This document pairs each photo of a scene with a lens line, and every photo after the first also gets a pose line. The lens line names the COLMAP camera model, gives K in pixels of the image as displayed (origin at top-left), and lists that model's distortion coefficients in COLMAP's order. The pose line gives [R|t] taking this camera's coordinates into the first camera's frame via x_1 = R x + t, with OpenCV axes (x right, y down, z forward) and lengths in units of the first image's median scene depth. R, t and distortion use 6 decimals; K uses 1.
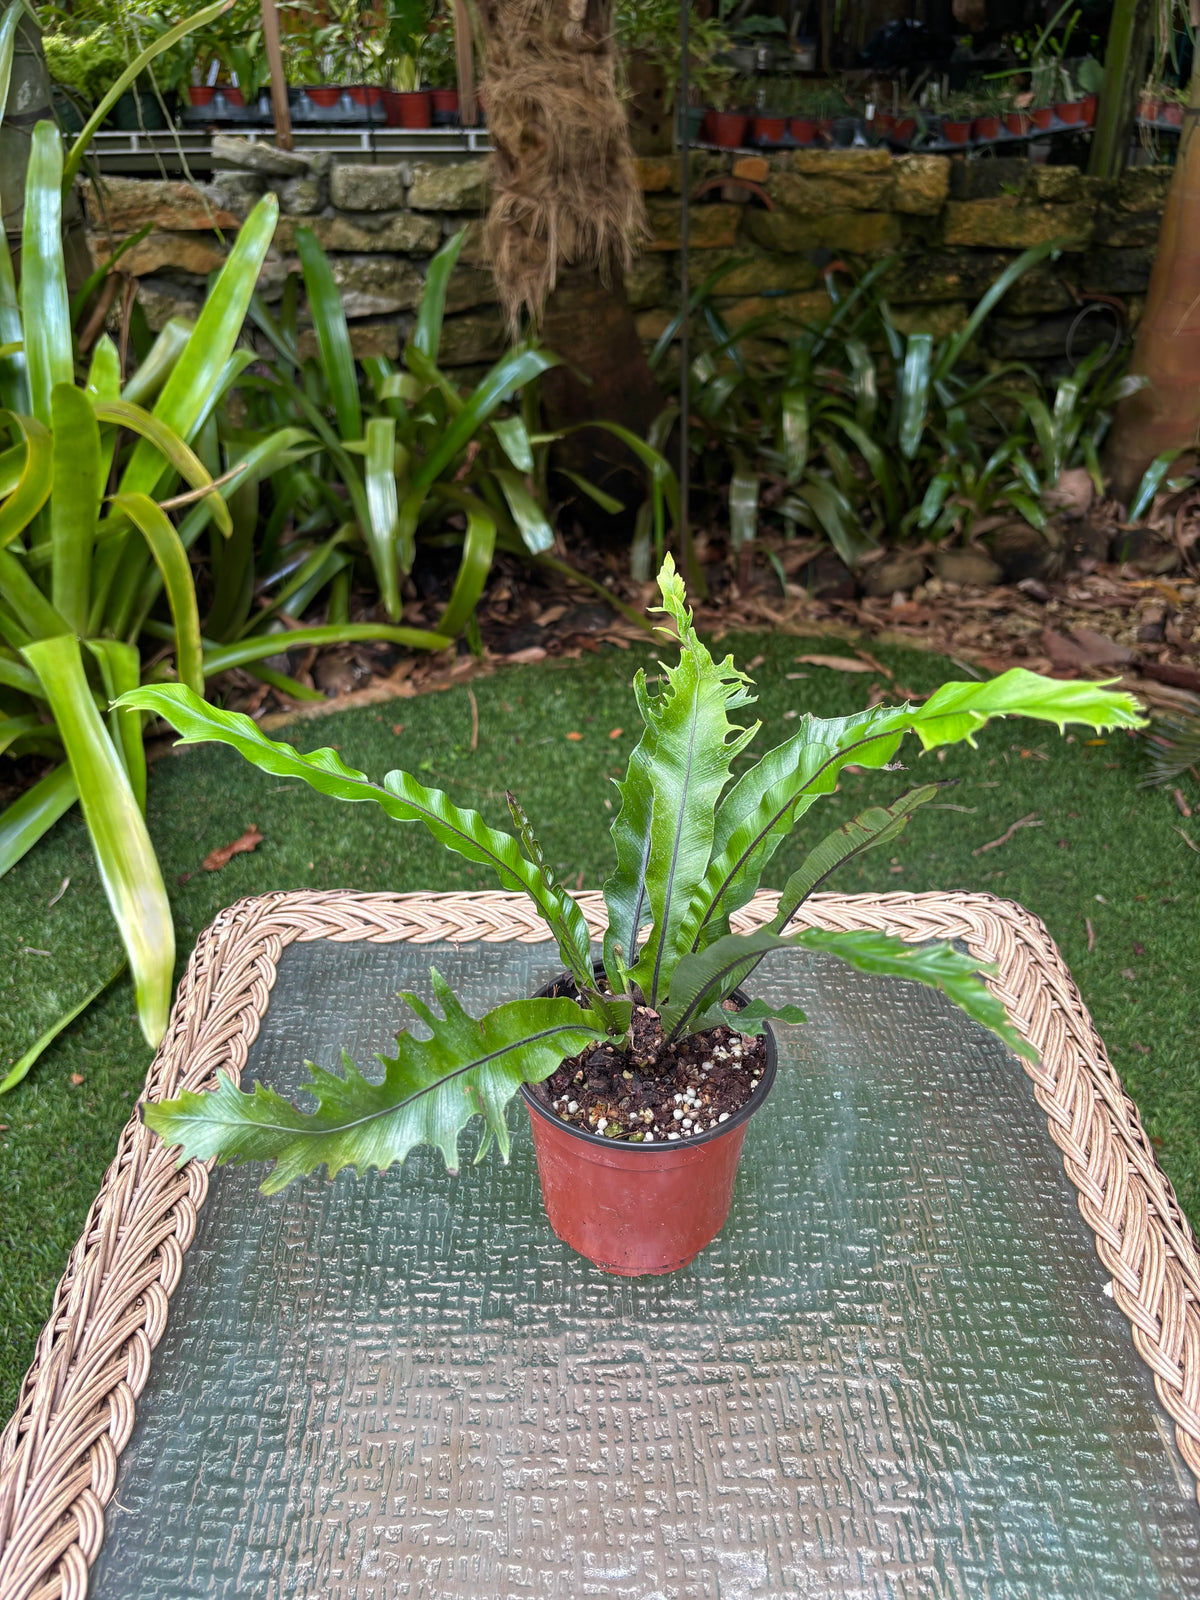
lens RADIAL K [[1244.4, 0, 606.9], [0, 1244.4, 814.5], [0, 0, 1]] dist [0.004858, 0.006457]
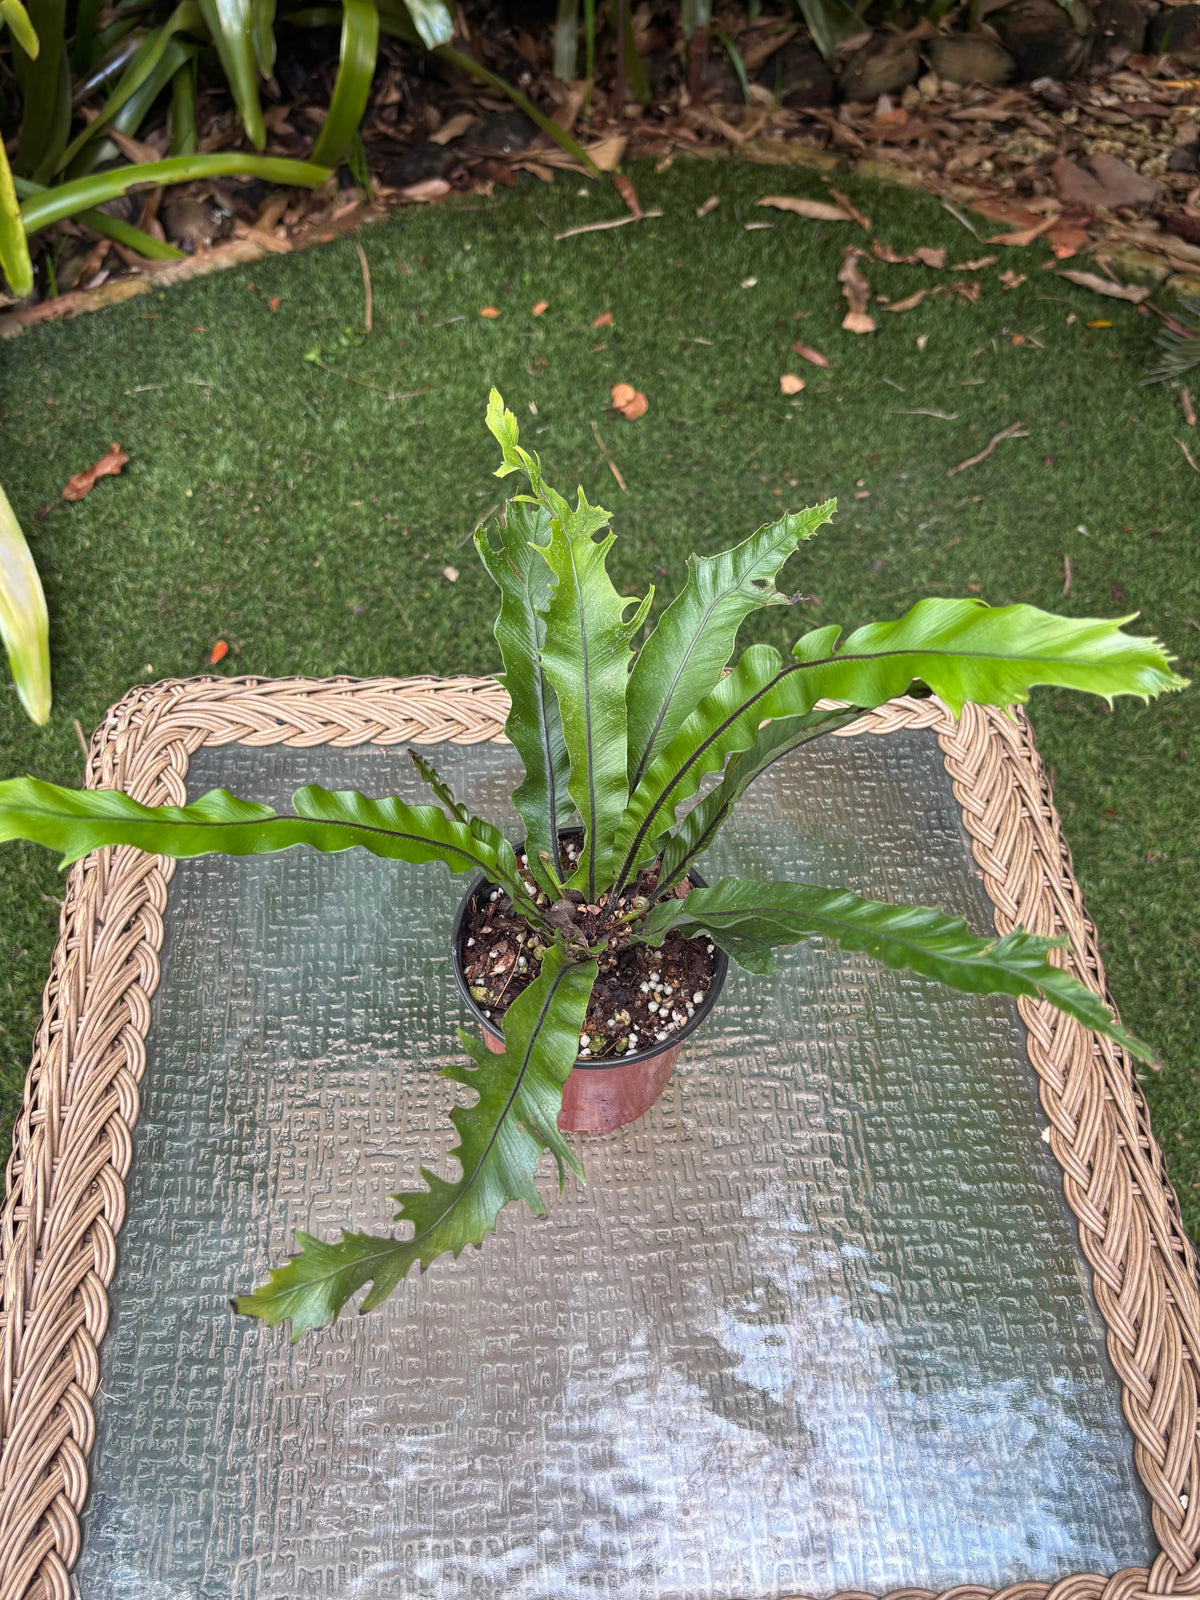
lens RADIAL K [[1371.8, 0, 606.8], [0, 1371.8, 815.3], [0, 0, 1]] dist [0.005276, 0.005612]
pose [[0.998326, -0.021856, 0.053553, -0.004128], [0.001200, 0.933488, 0.358607, -0.067951], [-0.057829, -0.357942, 0.931951, 0.013512]]
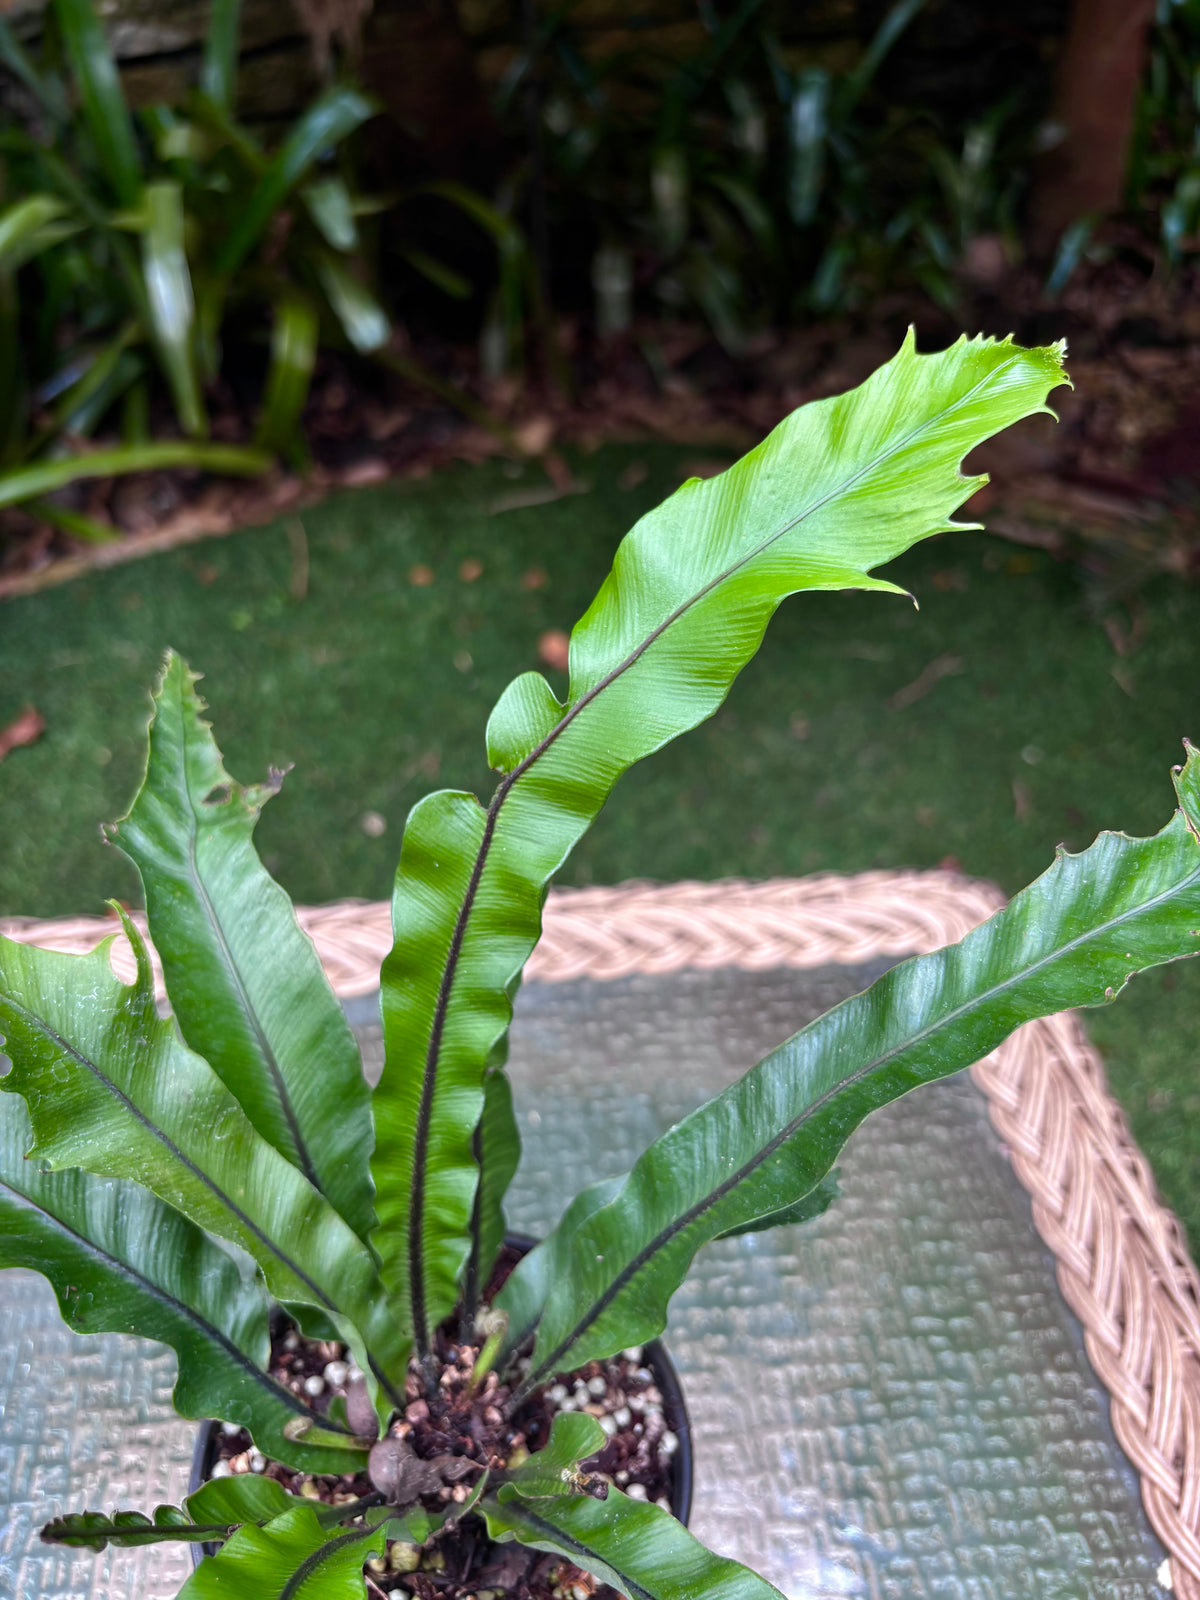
lens RADIAL K [[1247.4, 0, 605.6], [0, 1247.4, 807.9], [0, 0, 1]] dist [0.010397, -0.046594]
pose [[0.995482, -0.050908, 0.080154, 0.019075], [0.037740, 0.986721, 0.157980, -0.032362], [-0.087132, -0.154241, 0.984184, 0.110477]]
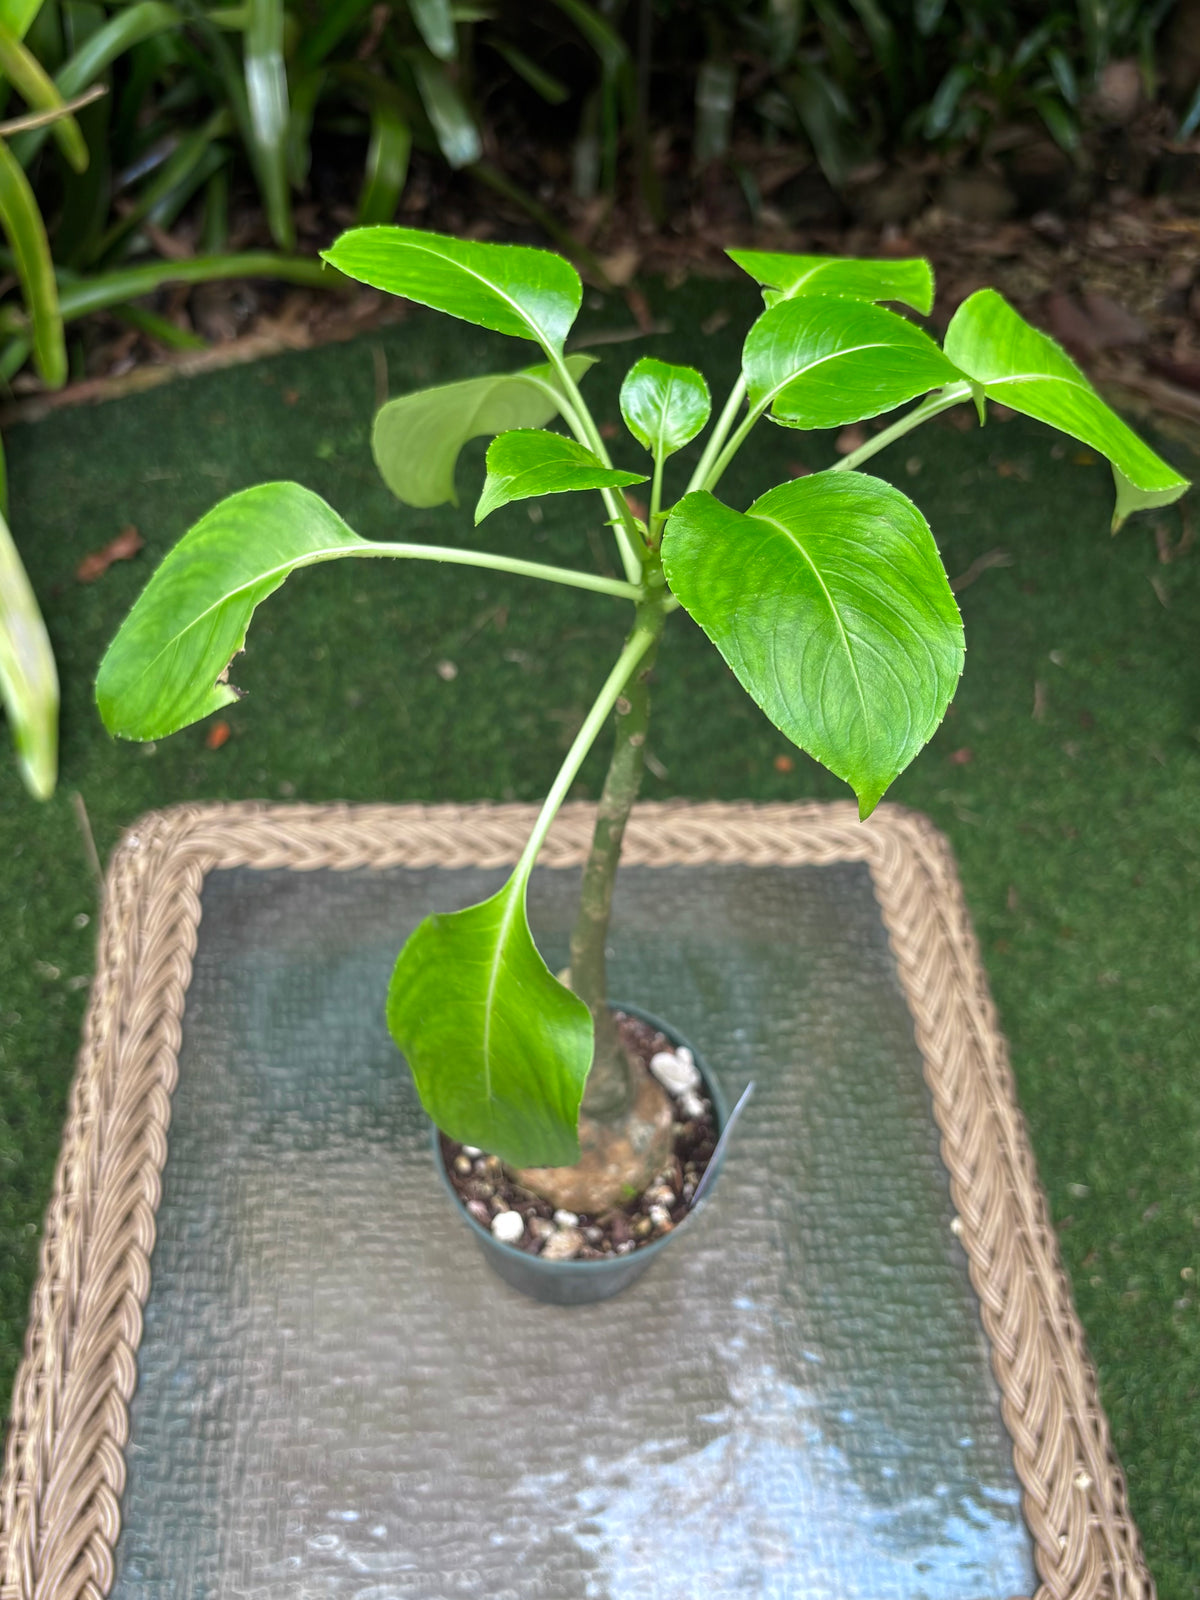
lens RADIAL K [[1462.5, 0, 615.3], [0, 1462.5, 806.1], [0, 0, 1]] dist [-0.004766, 0.008229]
pose [[0.997557, 0.030802, 0.062701, -0.001021], [-0.048219, 0.953044, 0.298969, -0.098144], [-0.050548, -0.301262, 0.952201, -0.047062]]
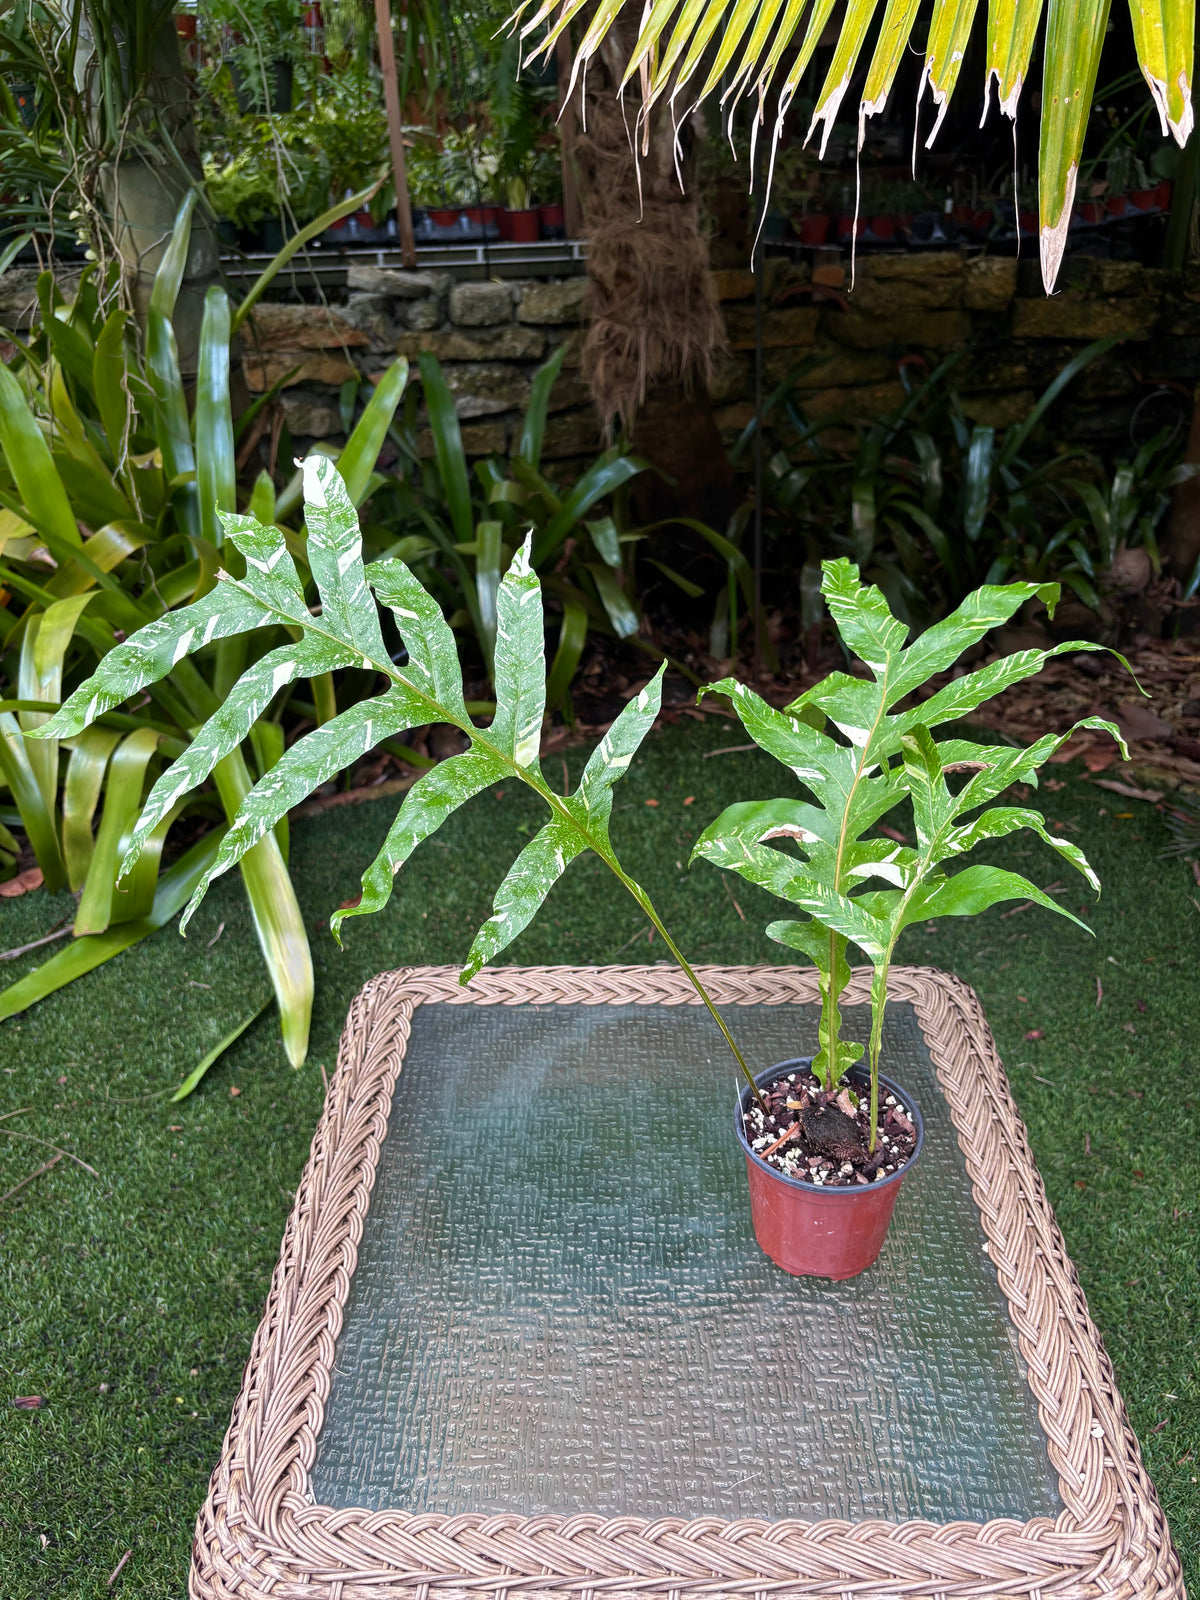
lens RADIAL K [[1274.4, 0, 600.0], [0, 1274.4, 800.0], [0, 0, 1]] dist [0.012016, 0.003832]
pose [[0.996216, 0.011611, -0.086137, 0.021891], [-0.014634, 0.999296, -0.034541, -0.021786], [0.085675, 0.035671, 0.995684, -0.139389]]
